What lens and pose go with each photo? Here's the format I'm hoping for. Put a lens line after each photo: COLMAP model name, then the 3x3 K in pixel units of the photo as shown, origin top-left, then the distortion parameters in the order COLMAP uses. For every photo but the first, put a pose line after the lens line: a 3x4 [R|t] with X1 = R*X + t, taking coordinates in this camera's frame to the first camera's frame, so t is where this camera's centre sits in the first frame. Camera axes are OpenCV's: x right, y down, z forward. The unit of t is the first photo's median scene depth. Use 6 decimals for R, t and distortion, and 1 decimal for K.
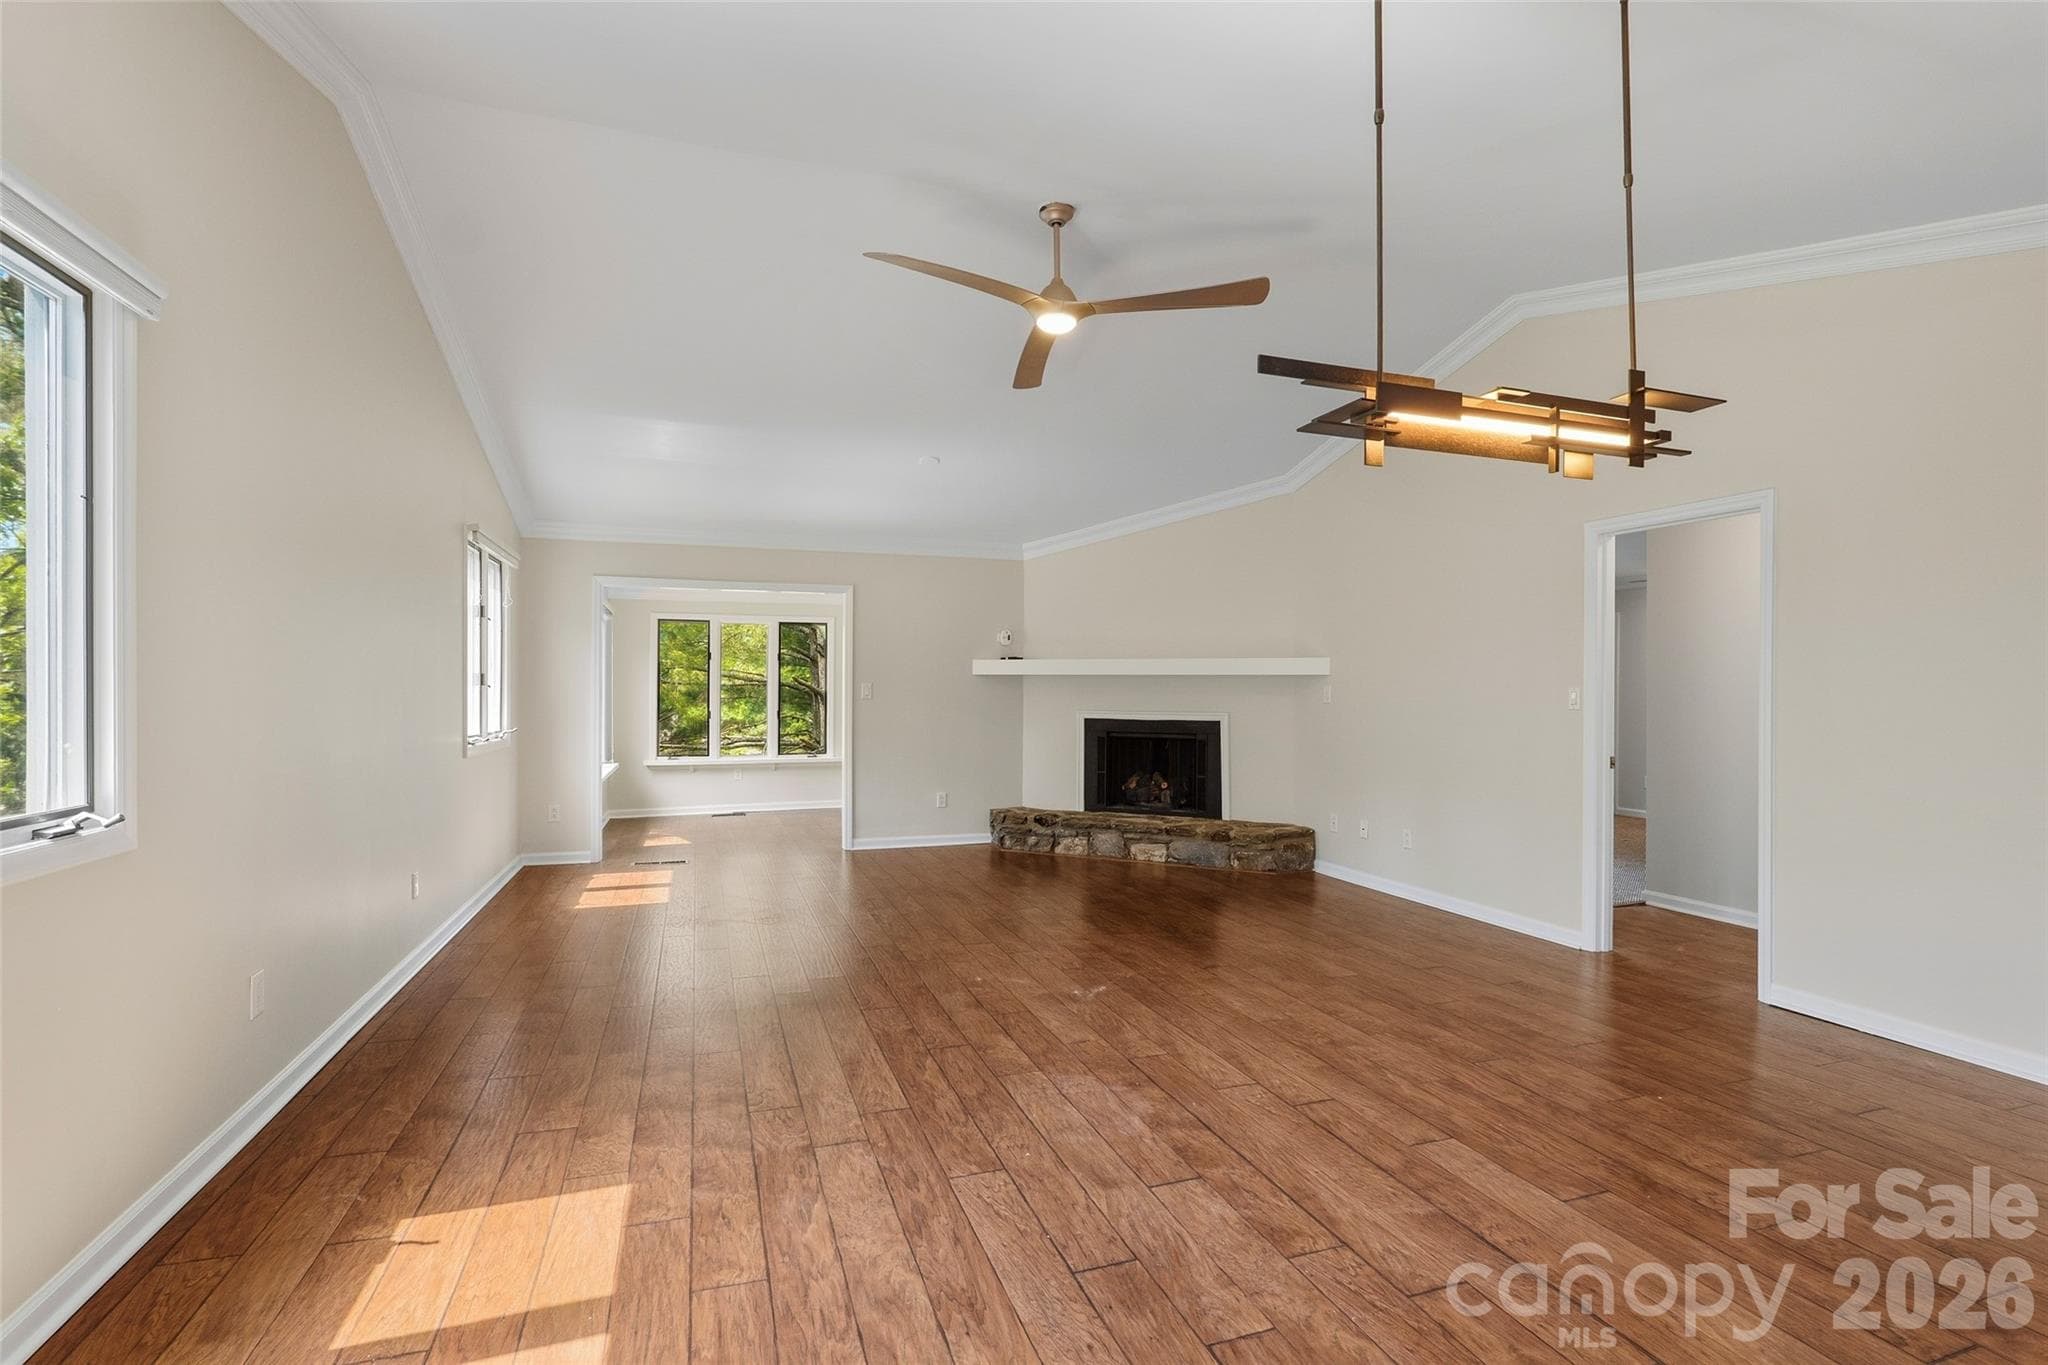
lens RADIAL K [[943.6, 0, 1039.0], [0, 943.6, 689.4], [0, 0, 1]] dist [-0.011872, 0.001333]
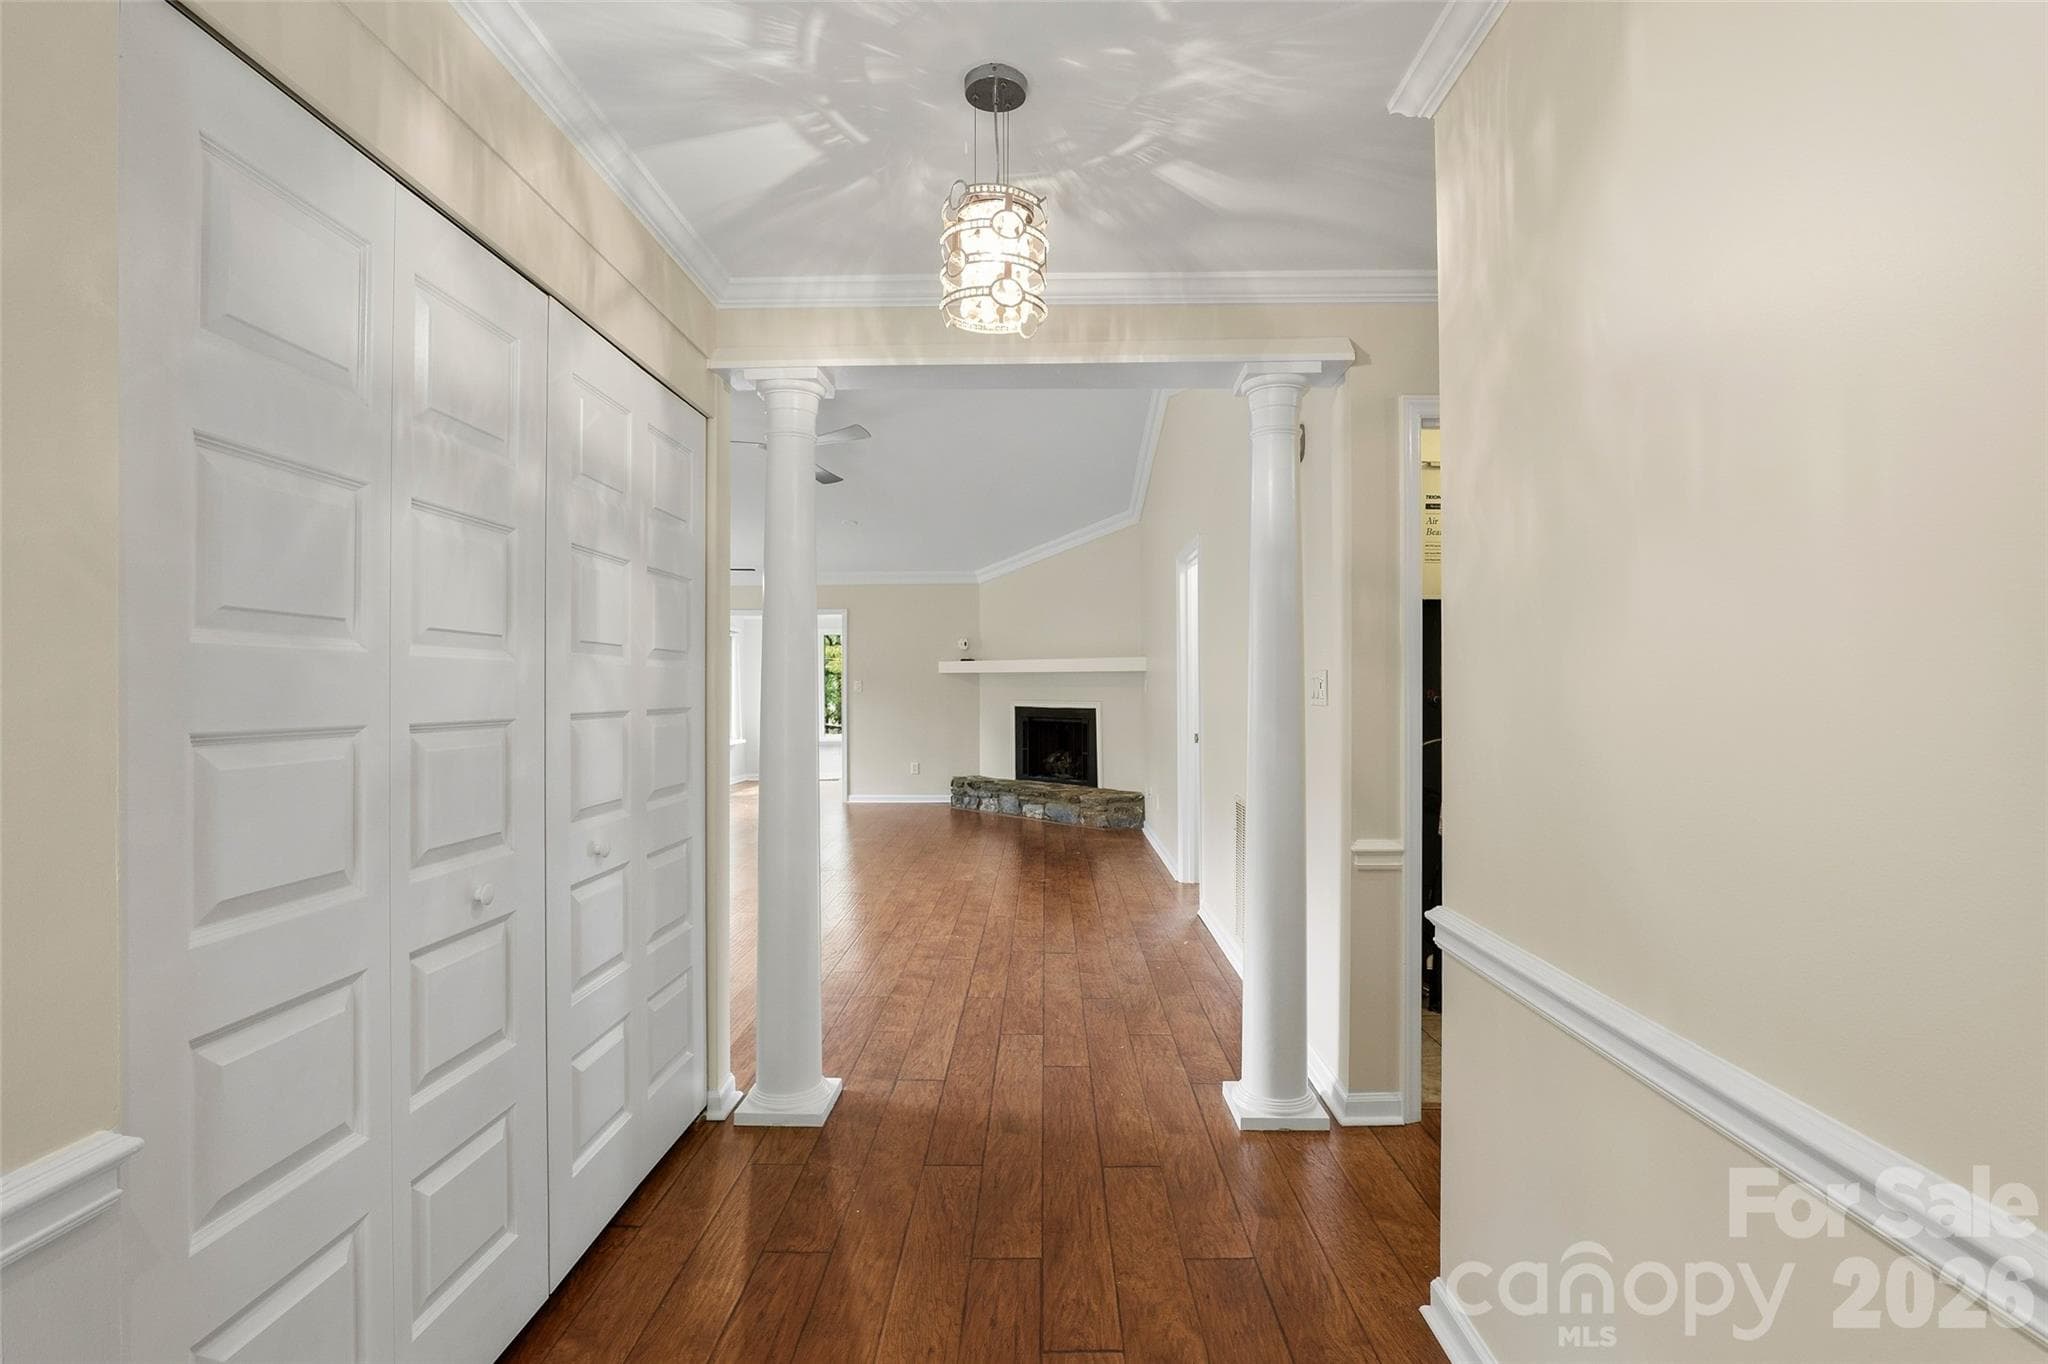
lens RADIAL K [[943.6, 0, 1035.2], [0, 943.6, 688.3], [0, 0, 1]] dist [-0.011872, 0.001333]
pose [[0.937786, -0.007673, -0.347129, 0.558250], [0.010117, 0.999935, 0.005229, 0.000171], [0.347067, -0.008416, 0.937803, -0.192640]]
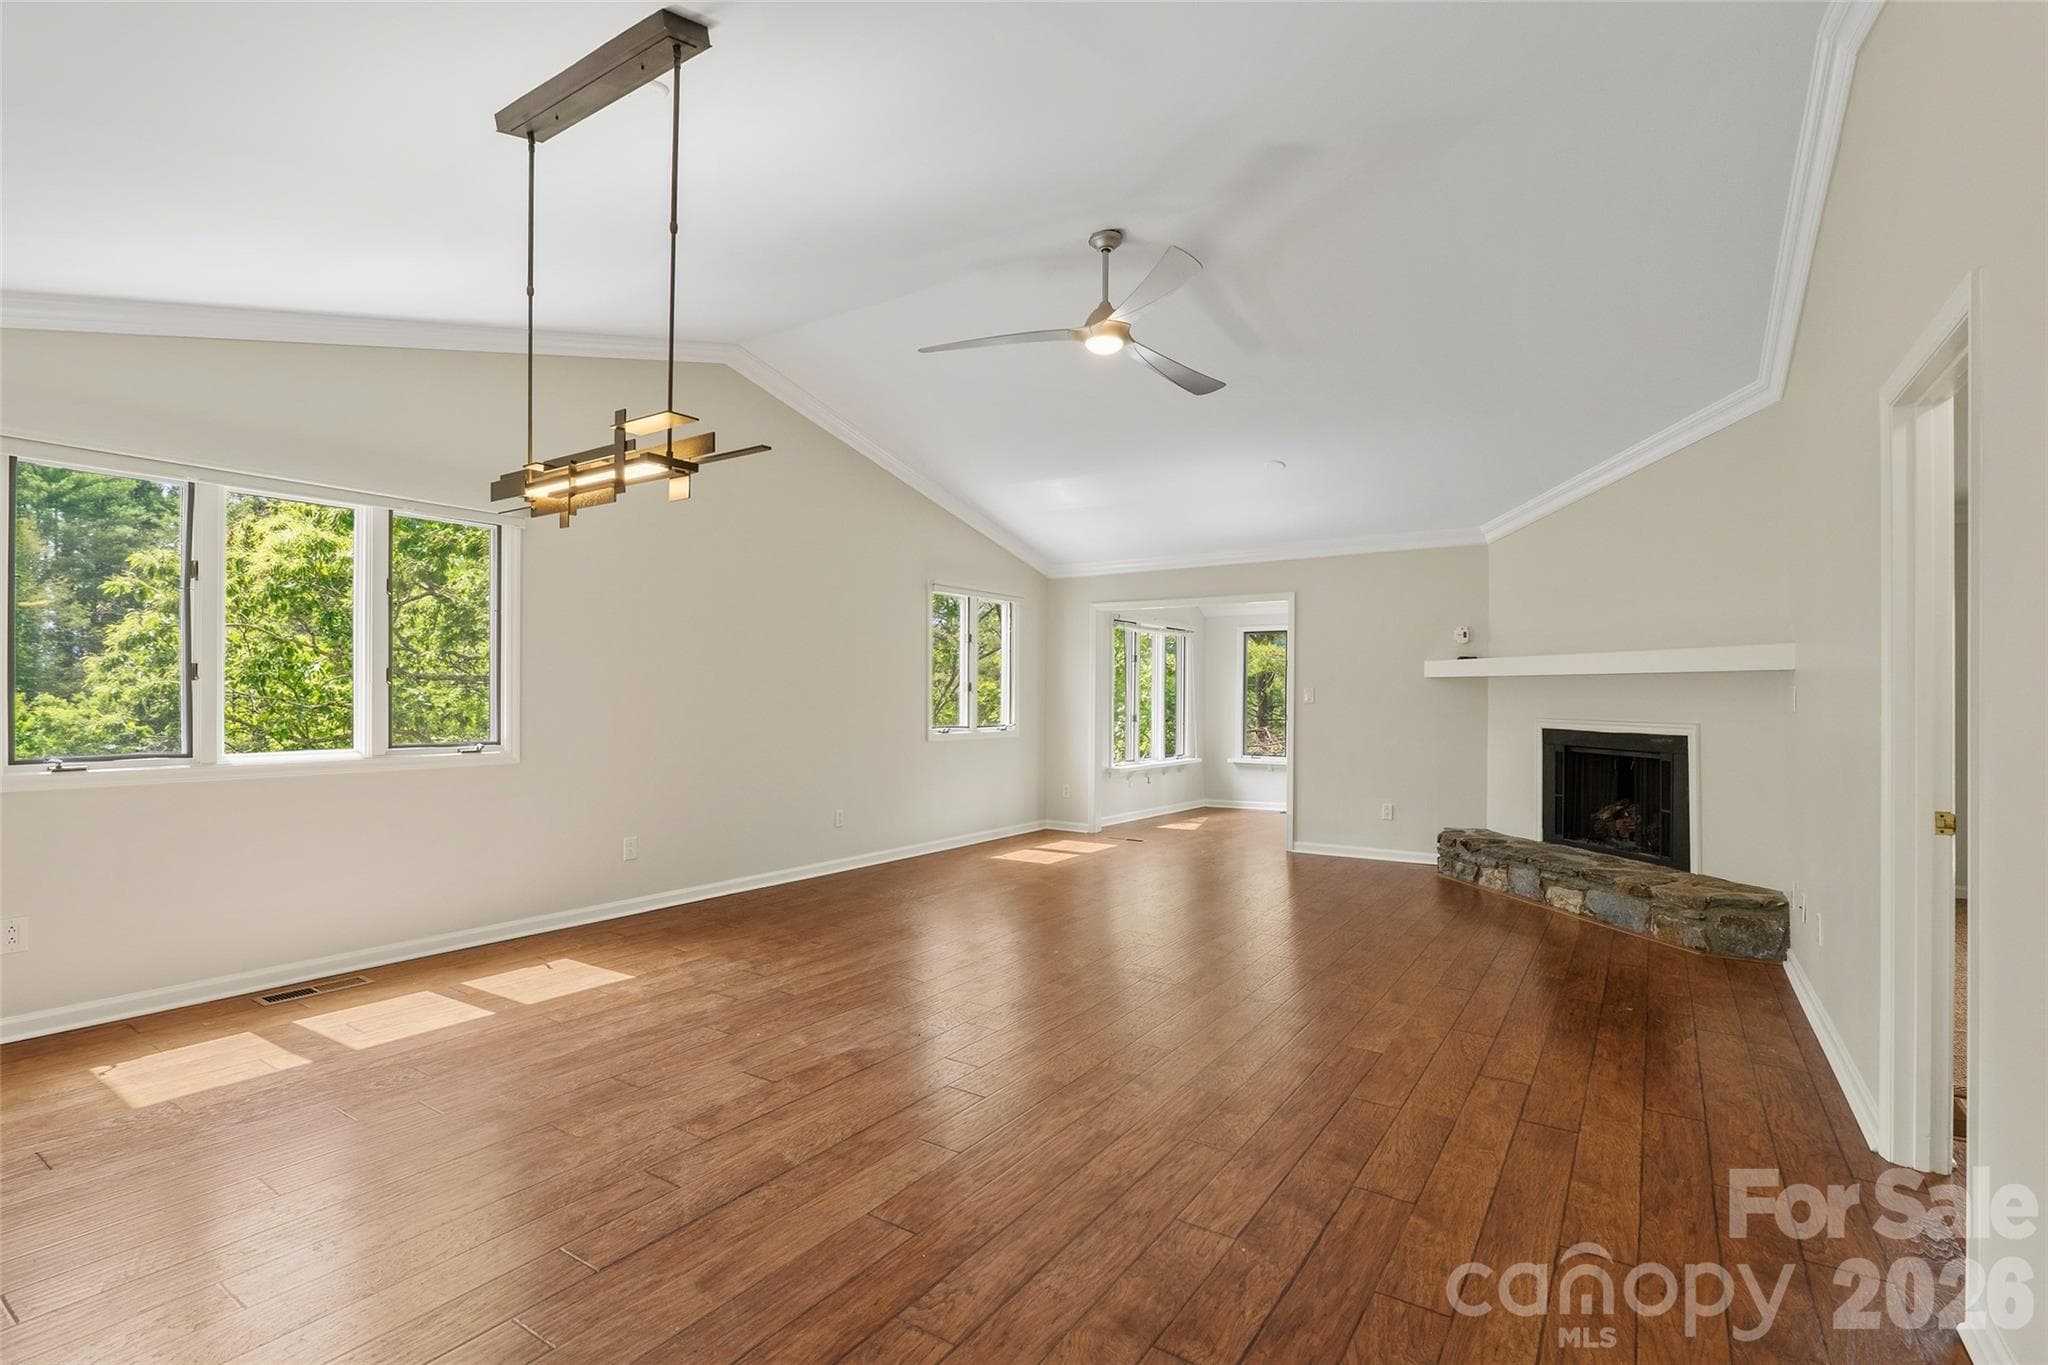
lens RADIAL K [[943.6, 0, 1053.3], [0, 943.6, 694.5], [0, 0, 1]] dist [-0.011872, 0.001333]
pose [[0.610916, -0.004964, -0.791680, 0.473127], [0.003100, 0.999988, -0.003878, 0.003716], [0.791690, -0.000085, 0.610924, 0.181224]]
